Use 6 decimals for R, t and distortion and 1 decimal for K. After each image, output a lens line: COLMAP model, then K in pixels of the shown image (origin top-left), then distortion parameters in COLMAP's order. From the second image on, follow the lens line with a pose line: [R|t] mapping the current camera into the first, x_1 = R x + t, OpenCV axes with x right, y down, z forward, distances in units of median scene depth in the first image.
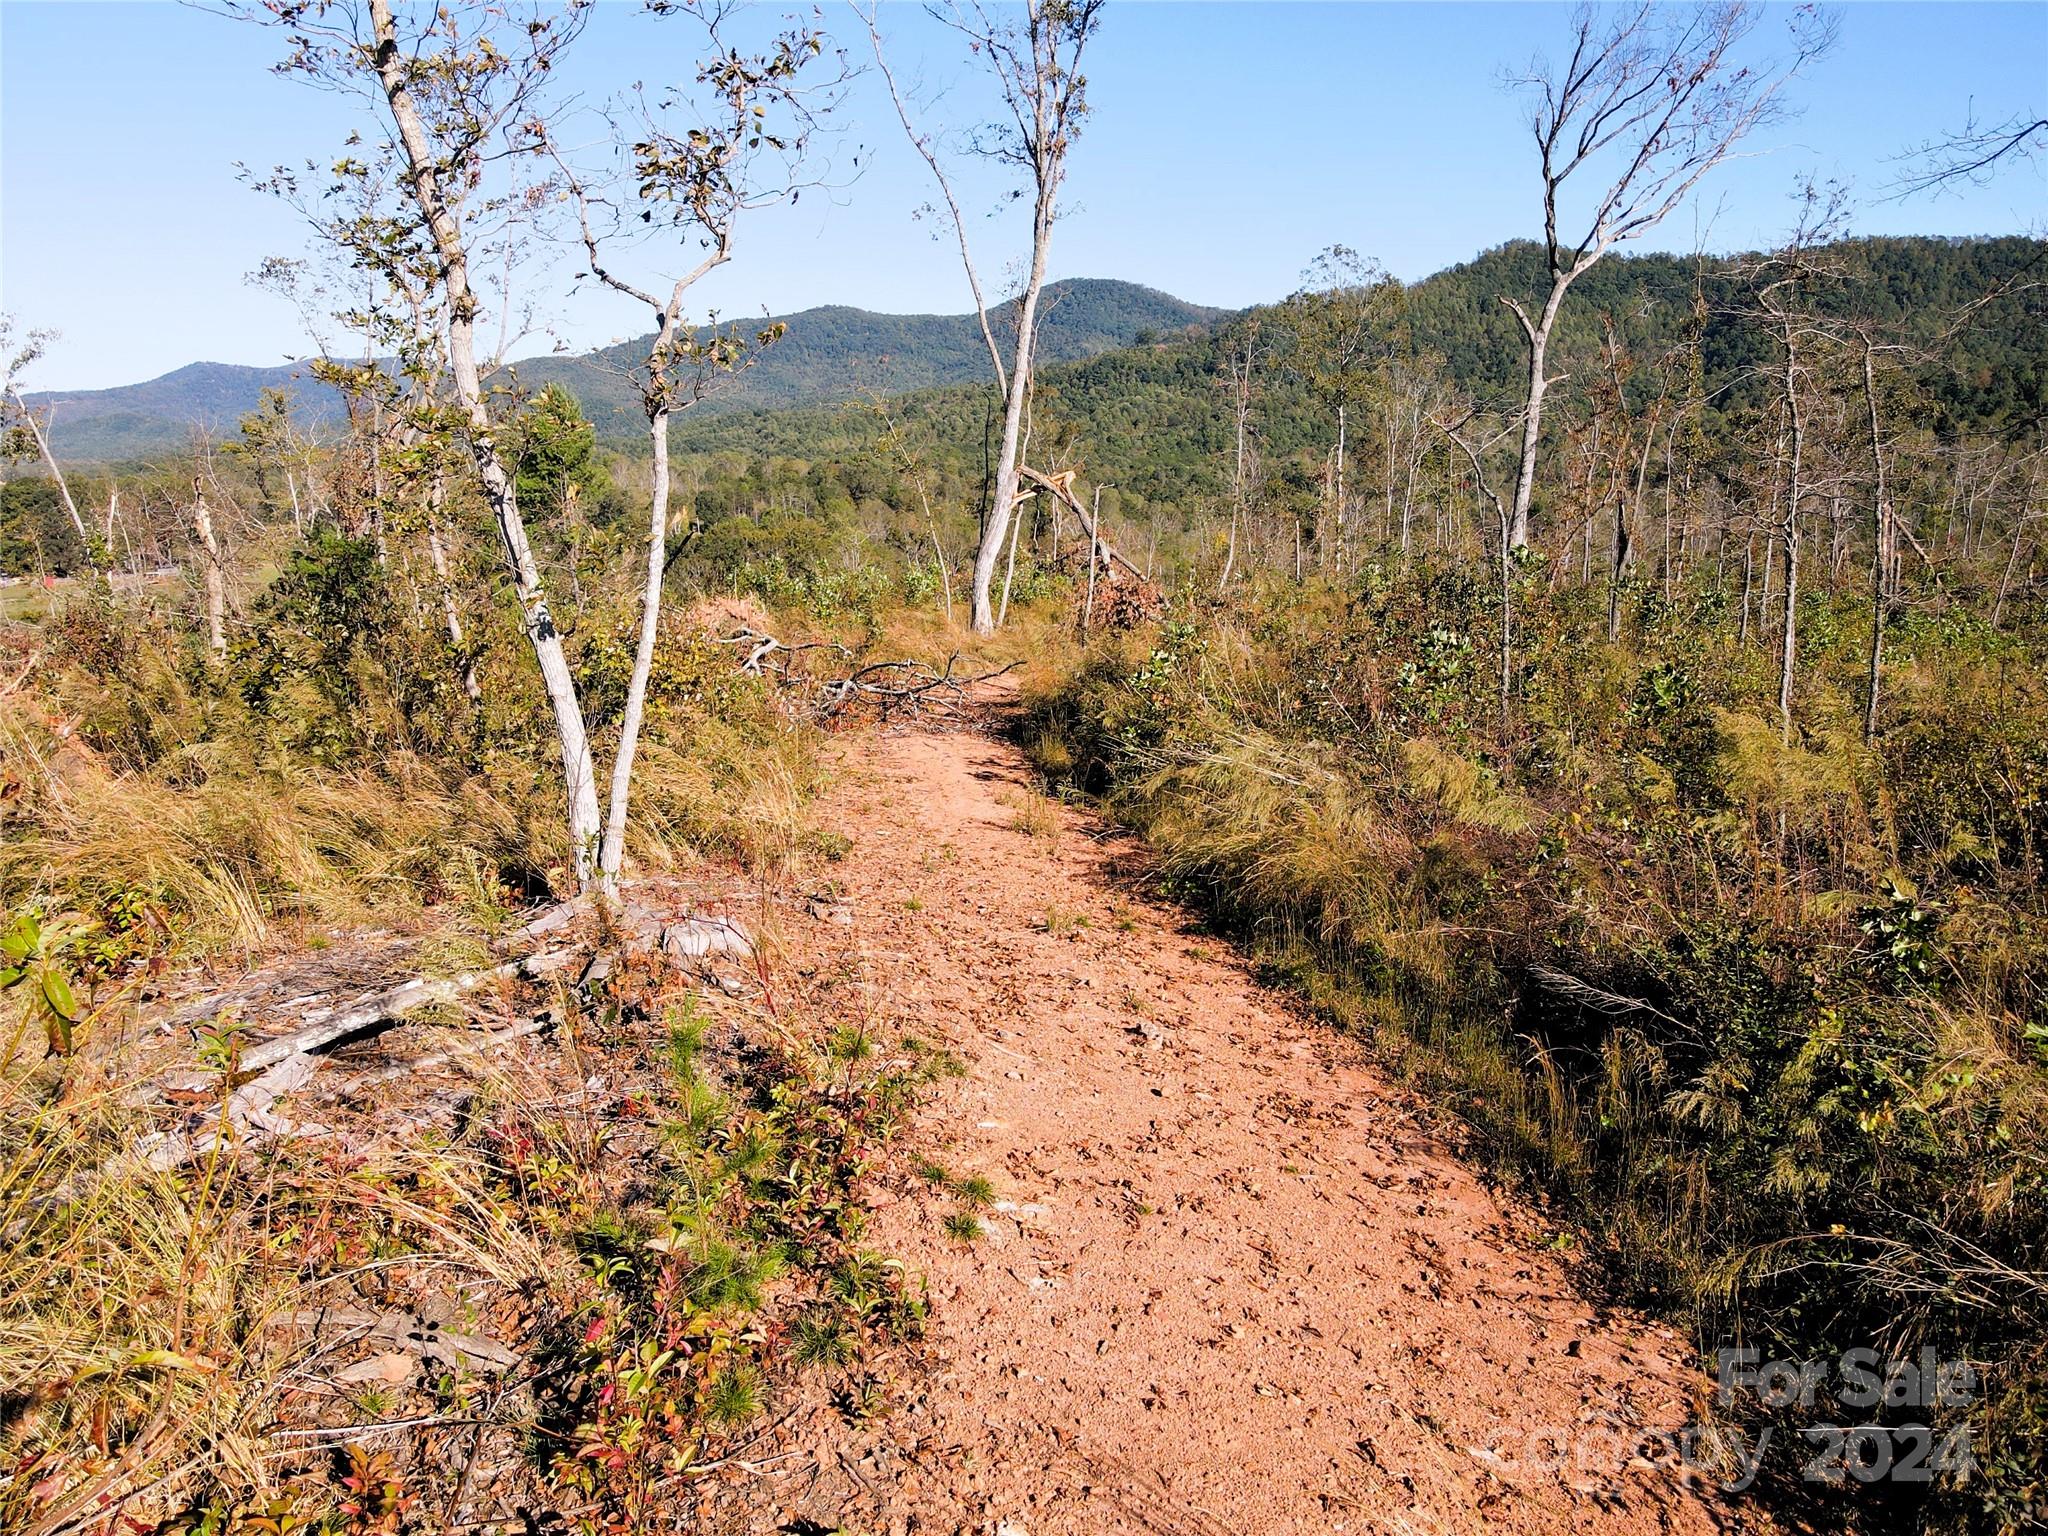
lens RADIAL K [[1488.5, 0, 1008.5], [0, 1488.5, 760.7], [0, 0, 1]] dist [0.005264, 0.005172]
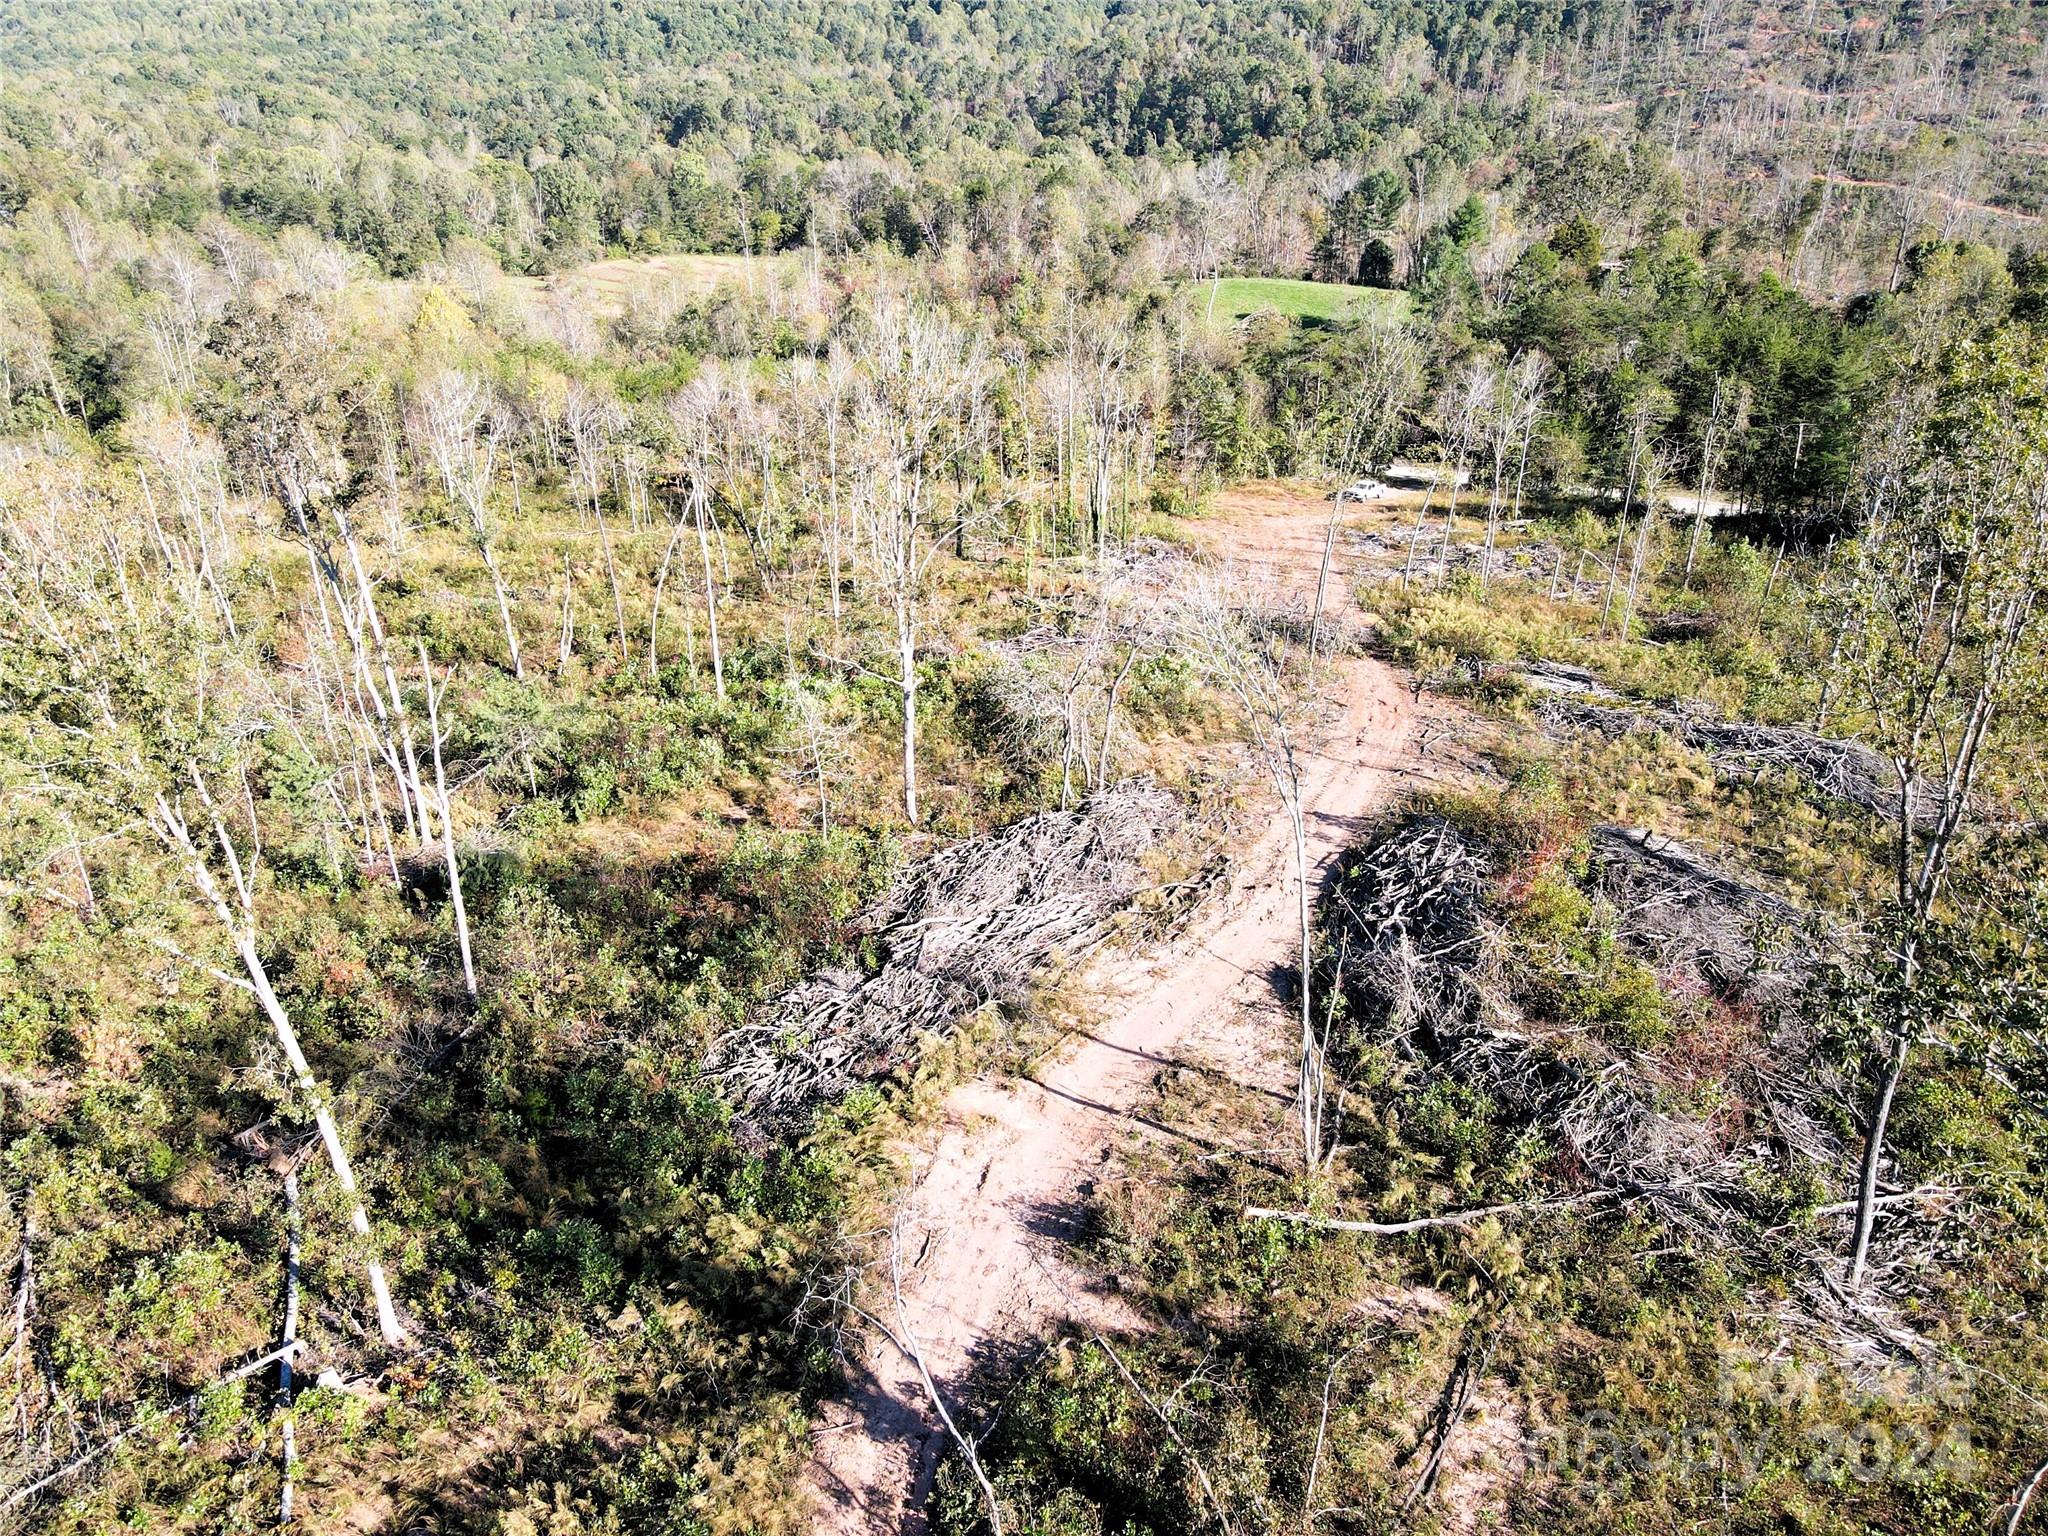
lens RADIAL K [[1477.8, 0, 1012.3], [0, 1477.8, 769.2], [0, 0, 1]] dist [0.021150, -0.003873]
pose [[0.946734, -0.141267, 0.289375, 0.045106], [0.063251, 0.962709, 0.263039, -0.031308], [-0.315743, -0.230725, 0.920365, 0.102968]]
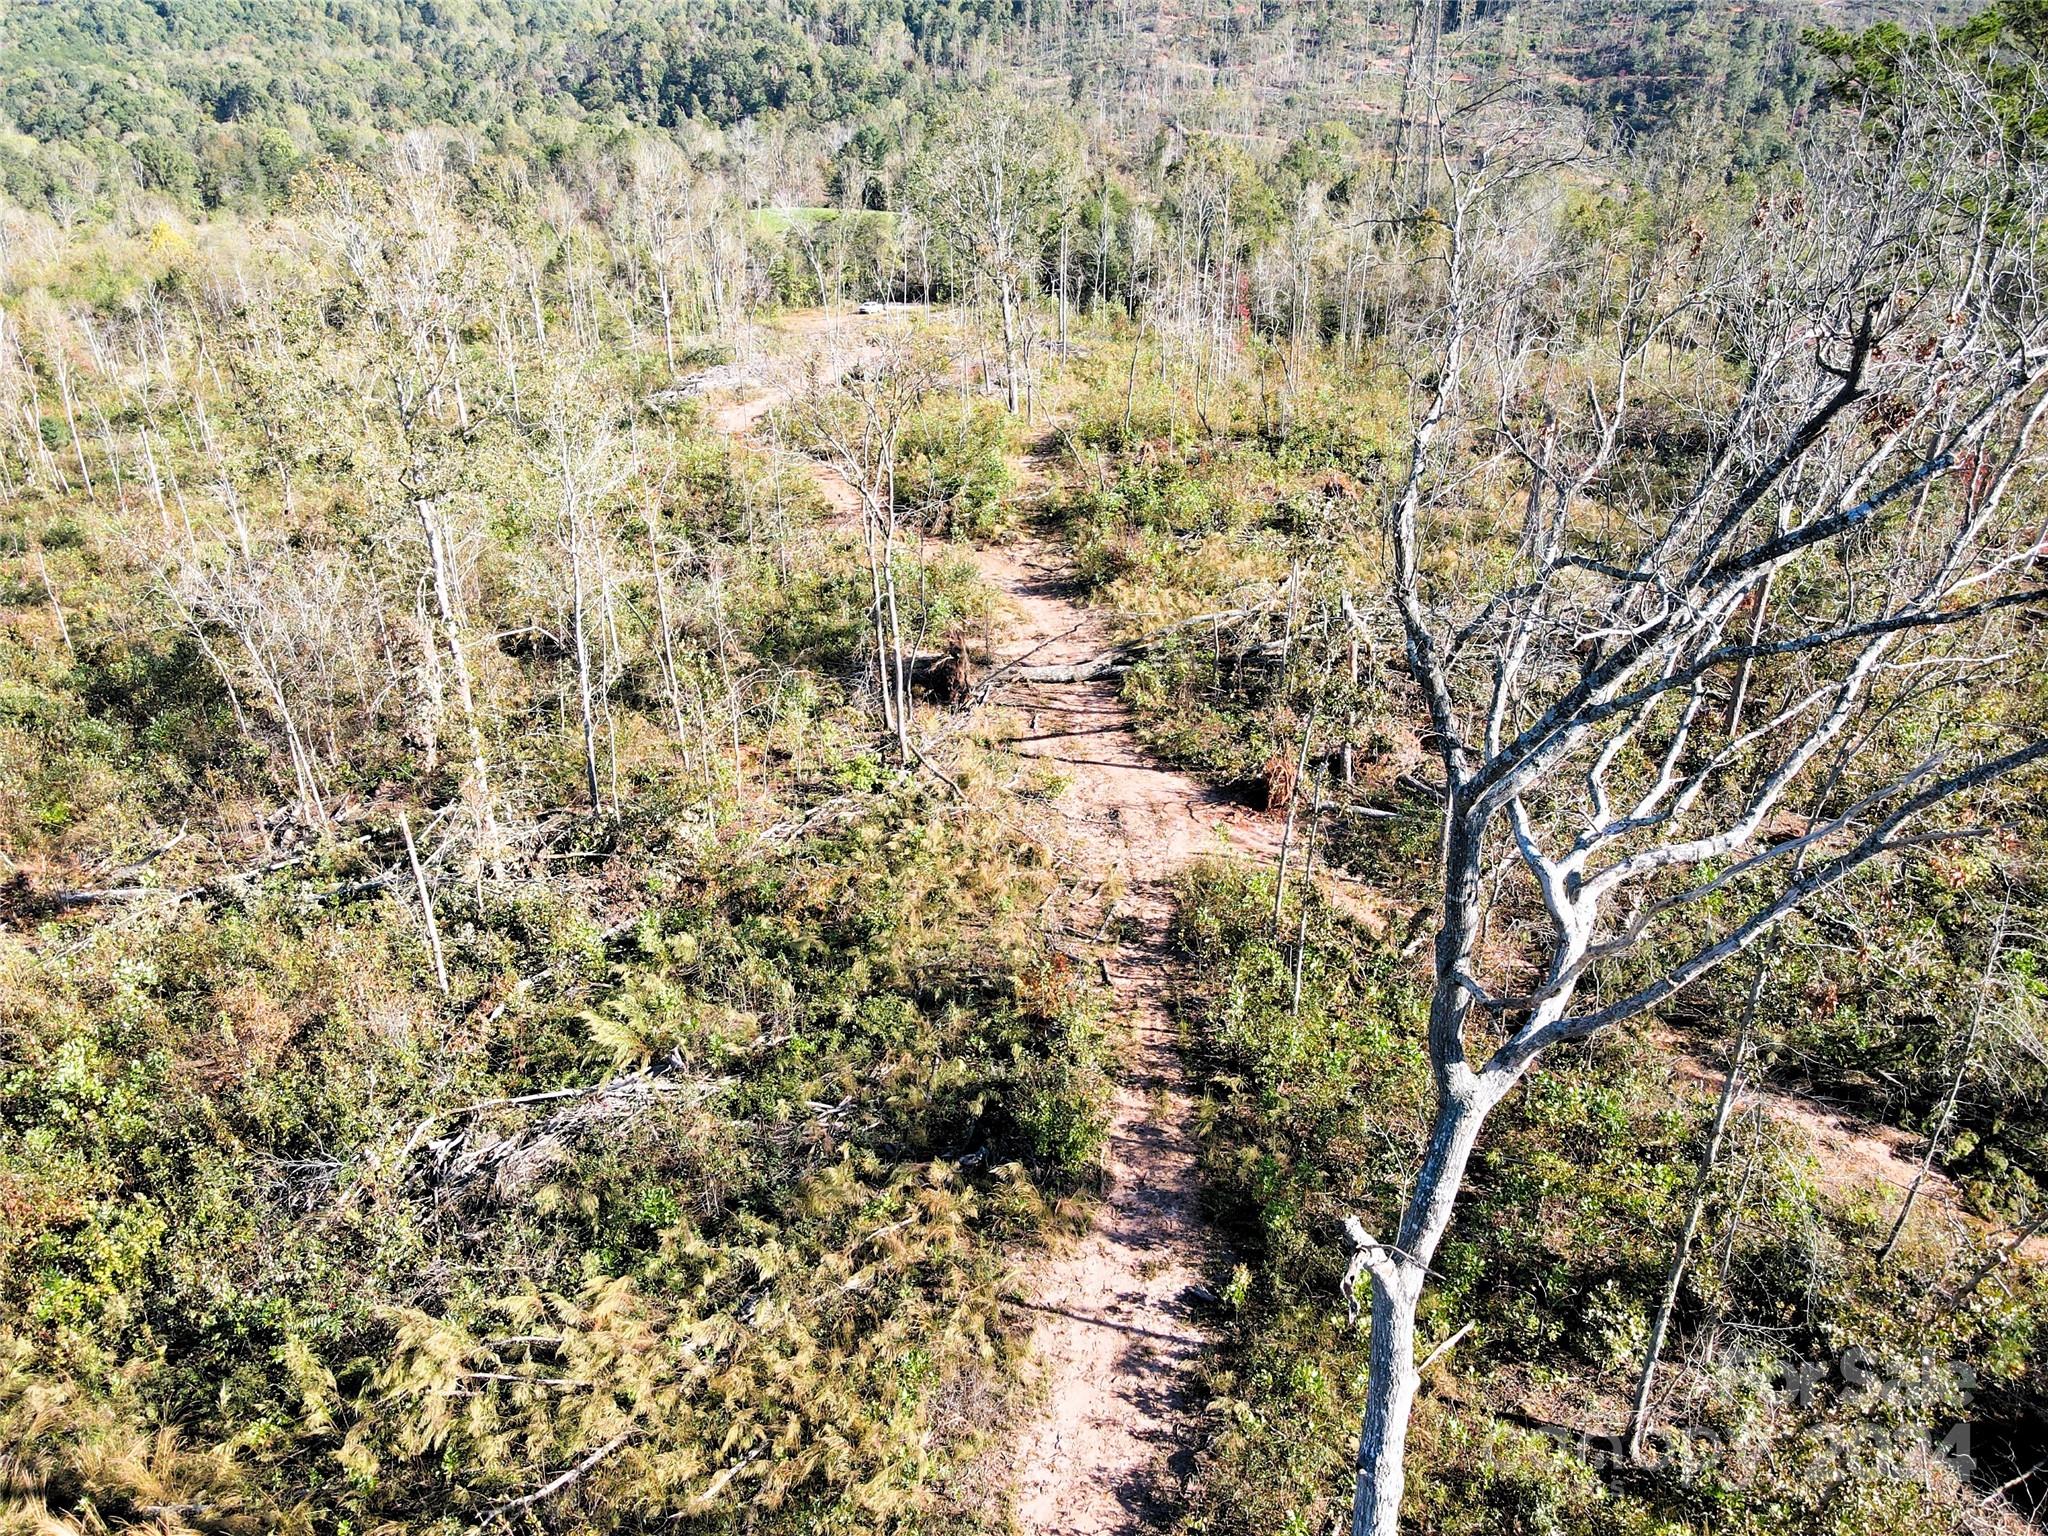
lens RADIAL K [[1465.4, 0, 1014.5], [0, 1465.4, 766.1], [0, 0, 1]] dist [0.053542, -0.040267]
pose [[0.808839, -0.267273, 0.523779, 0.007307], [0.120619, 0.947206, 0.297074, -0.018449], [-0.575526, -0.177107, 0.798375, 0.032649]]
